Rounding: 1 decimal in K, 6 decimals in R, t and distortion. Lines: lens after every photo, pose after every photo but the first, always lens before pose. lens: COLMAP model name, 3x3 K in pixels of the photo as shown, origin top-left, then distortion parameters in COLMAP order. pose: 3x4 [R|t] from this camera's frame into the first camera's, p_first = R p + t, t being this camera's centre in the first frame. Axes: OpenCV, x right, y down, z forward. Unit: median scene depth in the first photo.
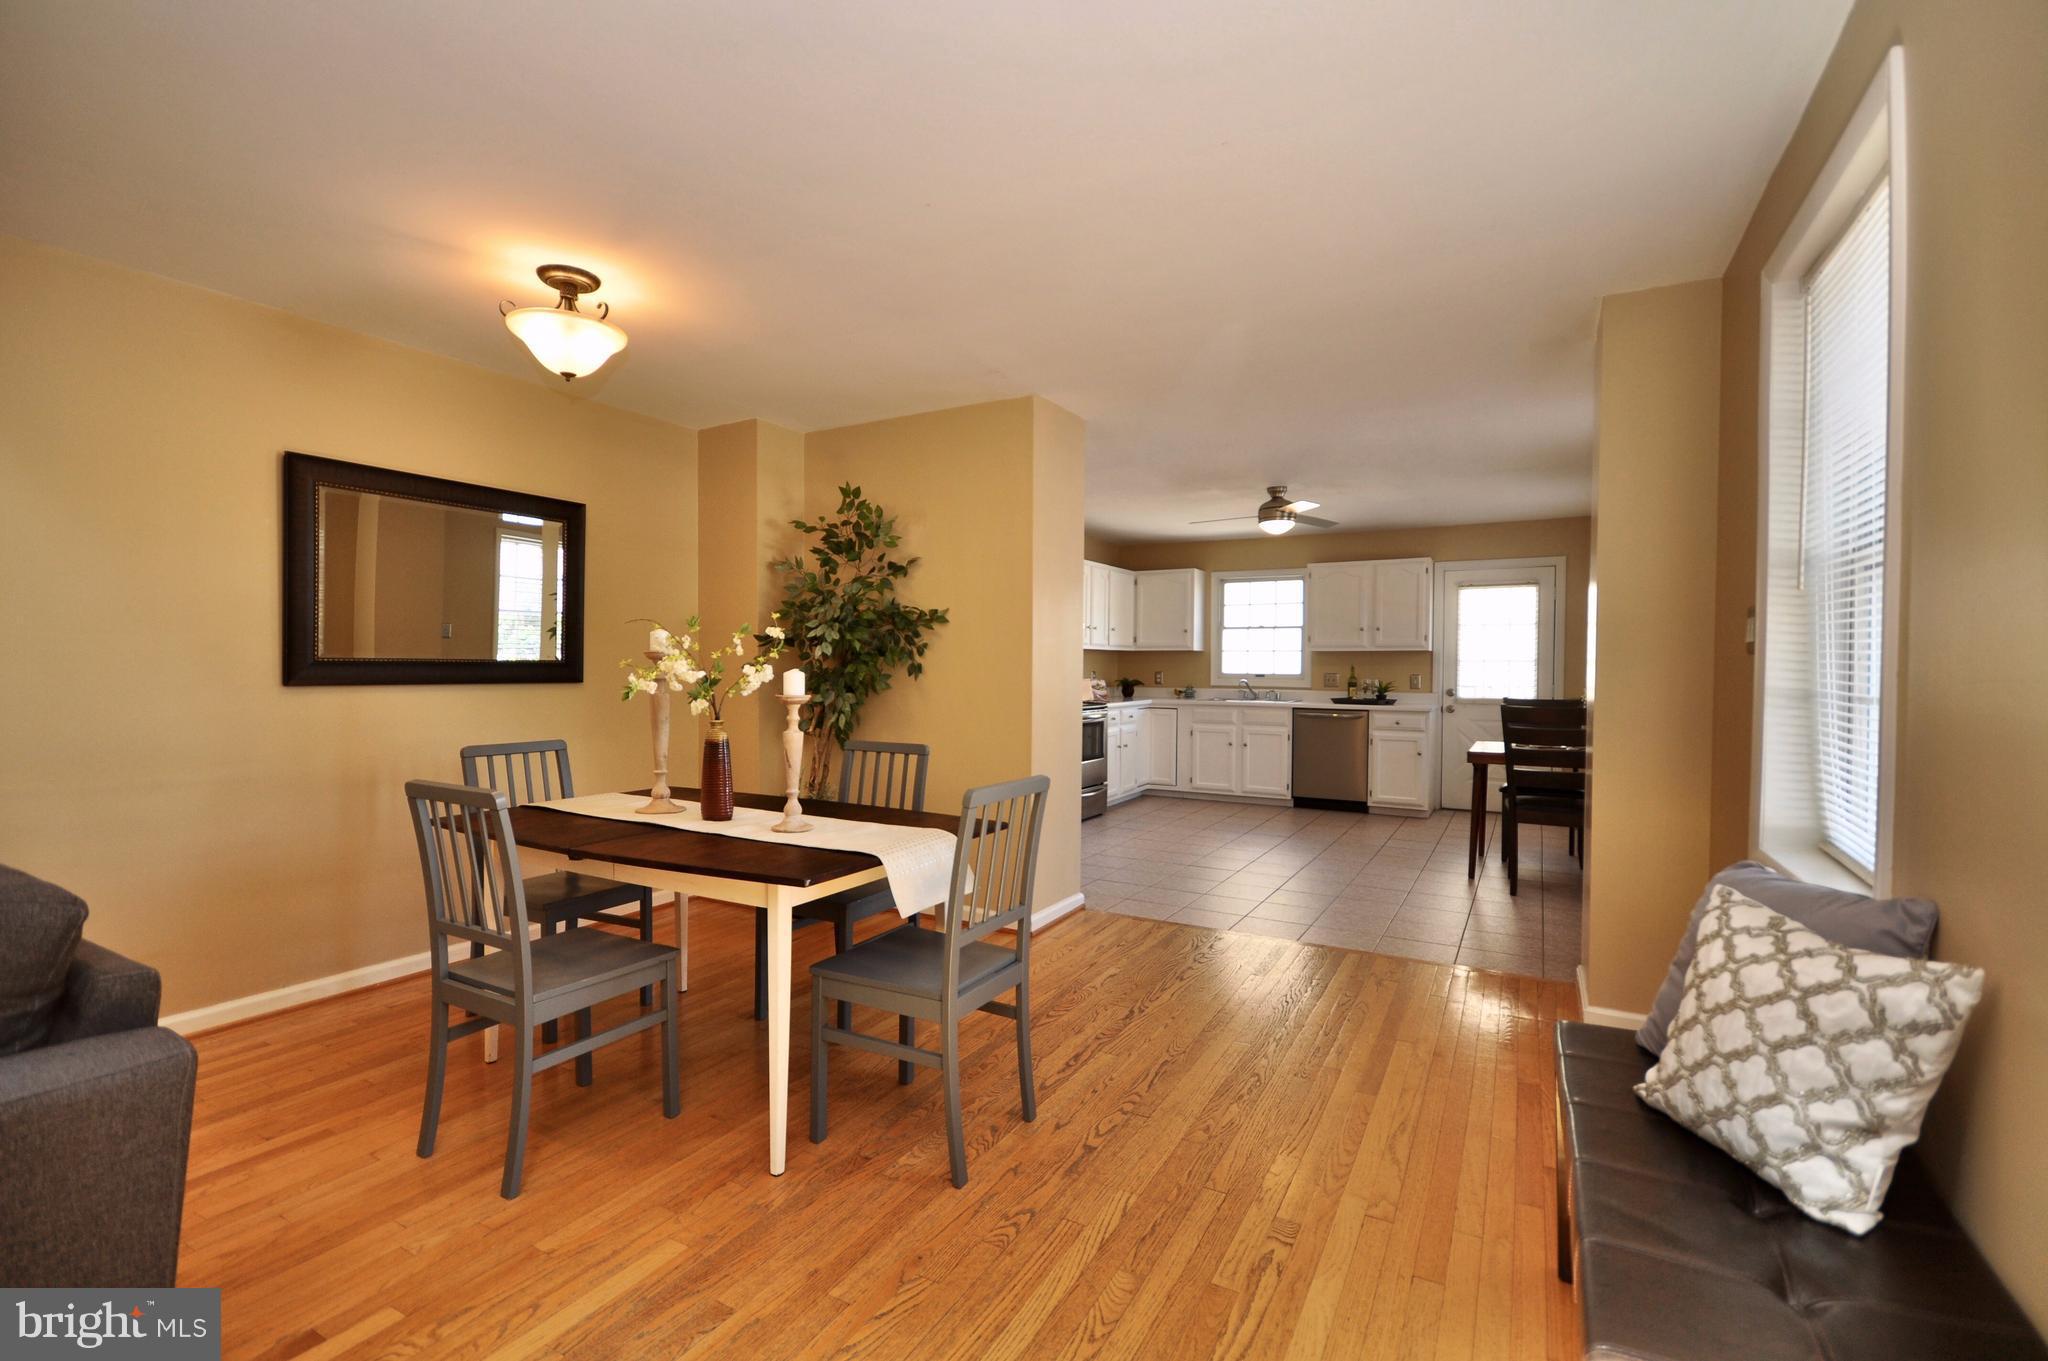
lens RADIAL K [[894.4, 0, 1018.1], [0, 894.4, 682.7], [0, 0, 1]] dist [-0.003545, 0.001092]
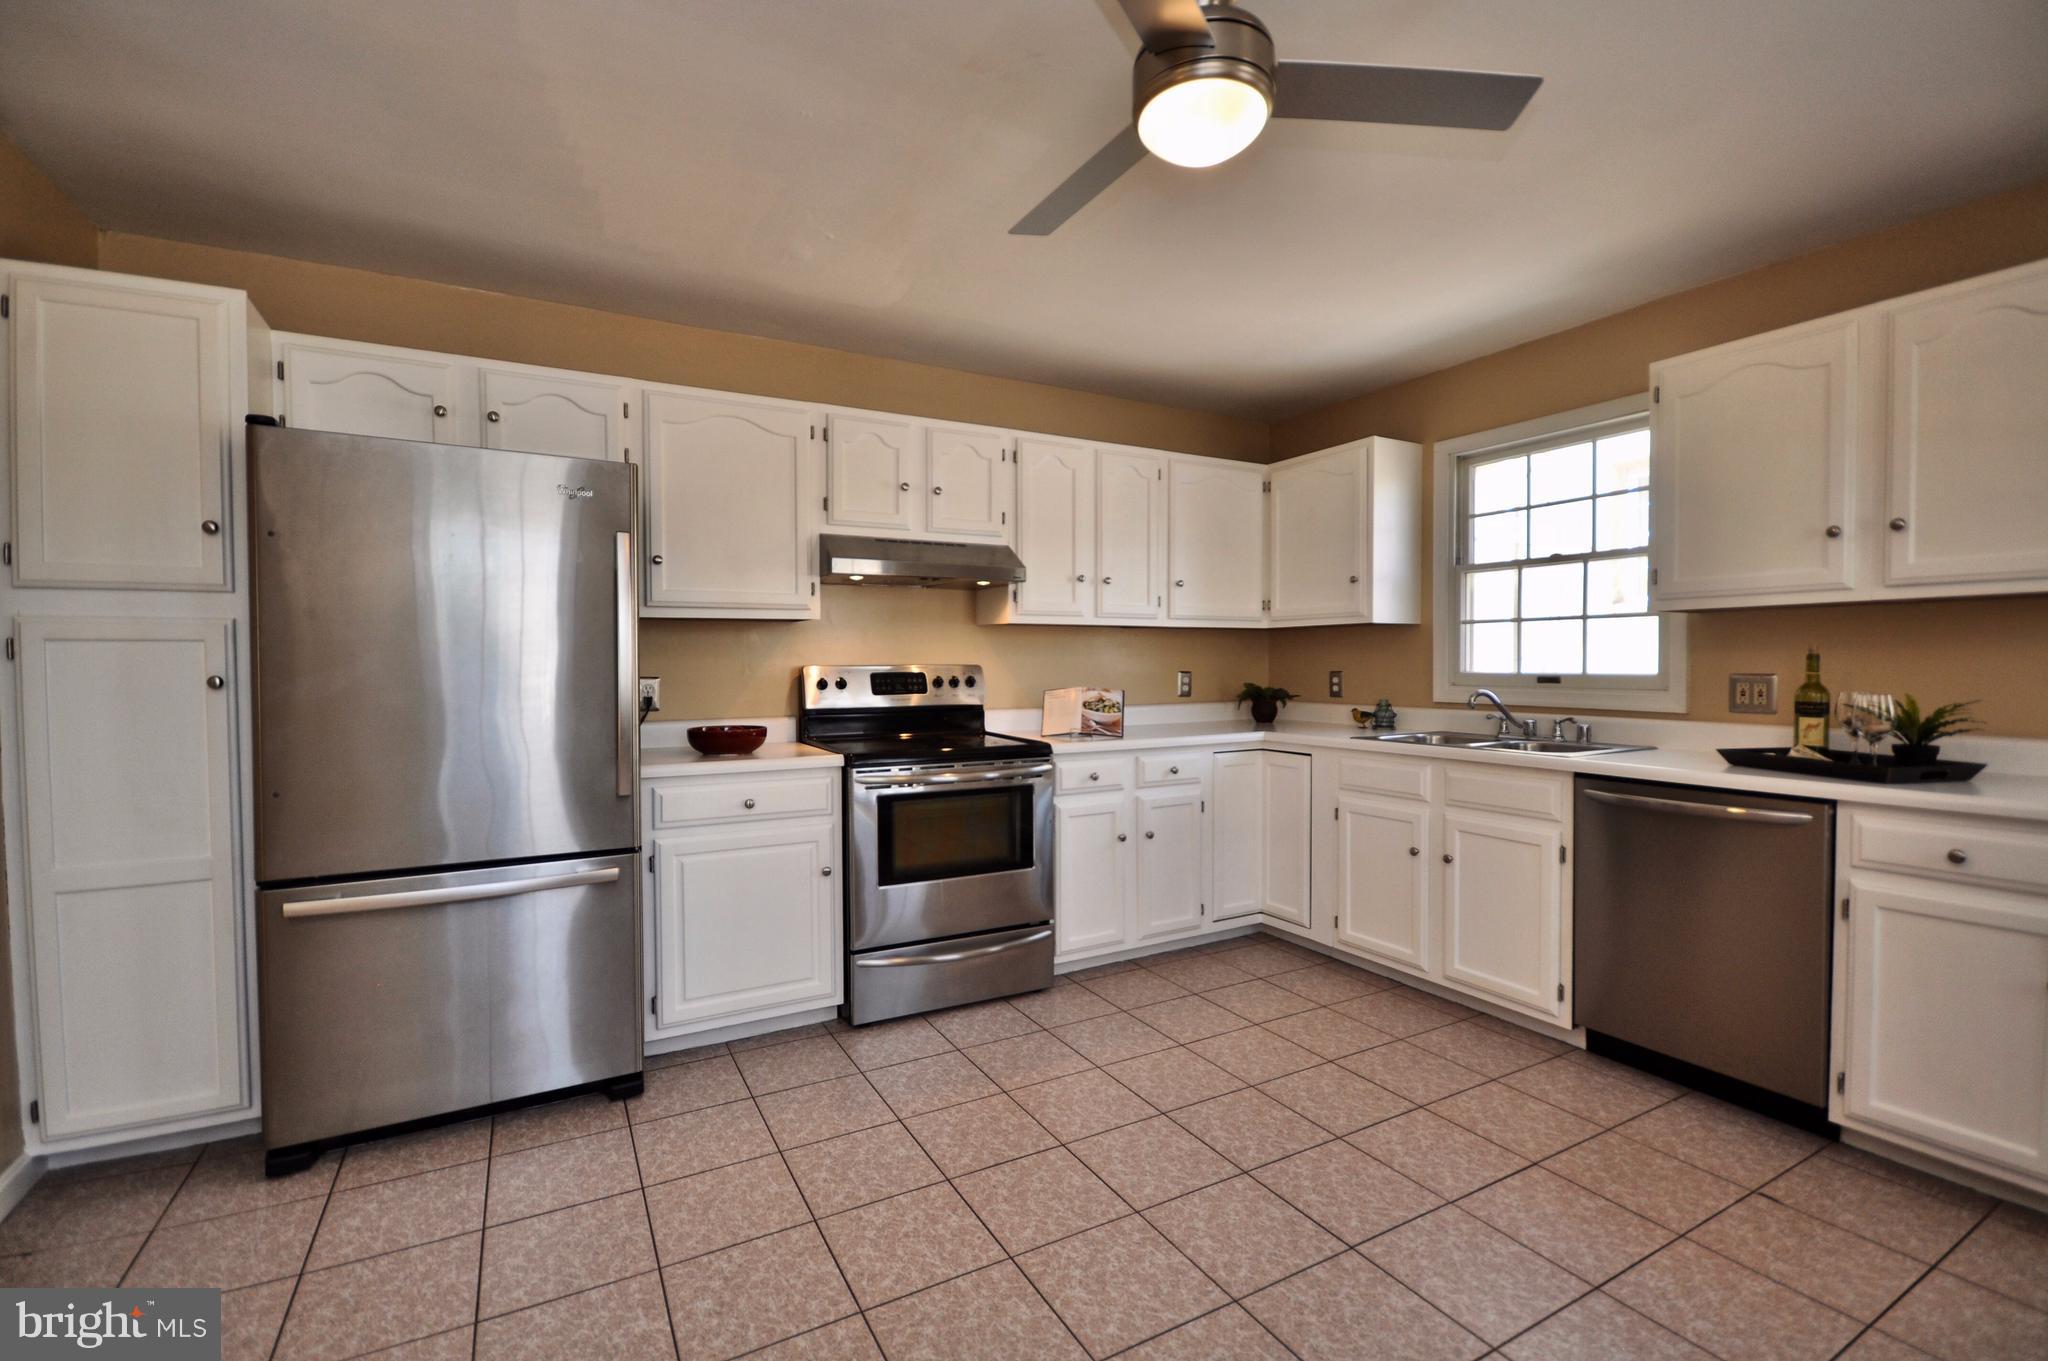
lens RADIAL K [[894.4, 0, 1020.7], [0, 894.4, 678.6], [0, 0, 1]] dist [-0.003545, 0.001092]
pose [[0.853583, -0.001152, -0.520955, 0.307515], [-0.001223, 0.999990, -0.004216, -0.007168], [0.520955, 0.004236, 0.853573, 0.592274]]
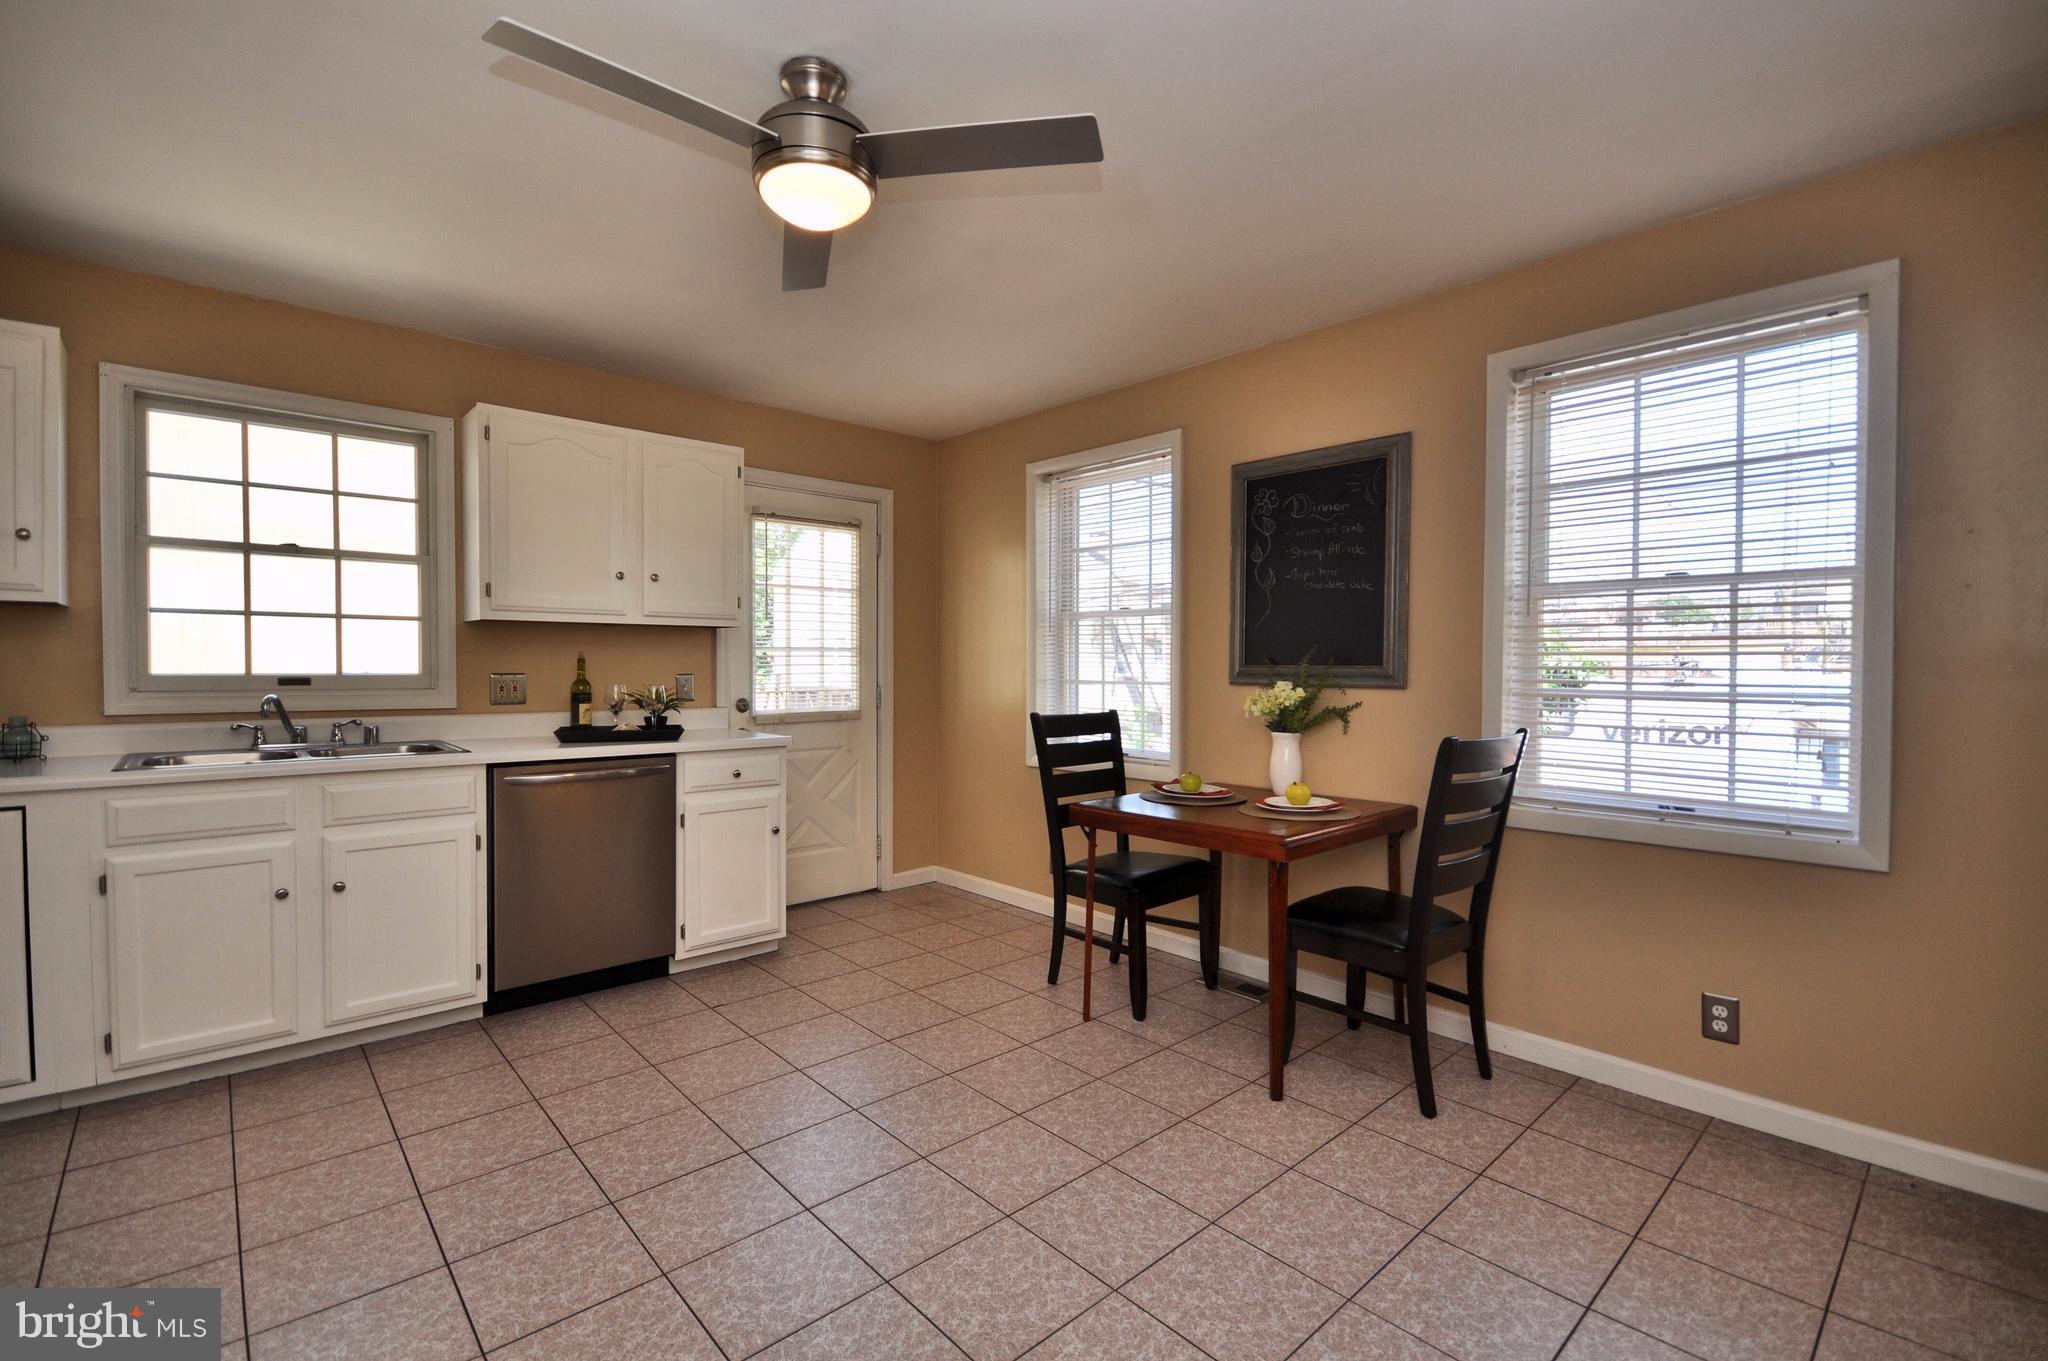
lens RADIAL K [[894.4, 0, 1031.3], [0, 894.4, 672.5], [0, 0, 1]] dist [-0.003545, 0.001092]
pose [[0.307174, -0.015724, 0.951523, 0.014786], [0.016751, 0.999798, 0.011115, -0.011831], [-0.951506, 0.012525, 0.307376, 0.665506]]
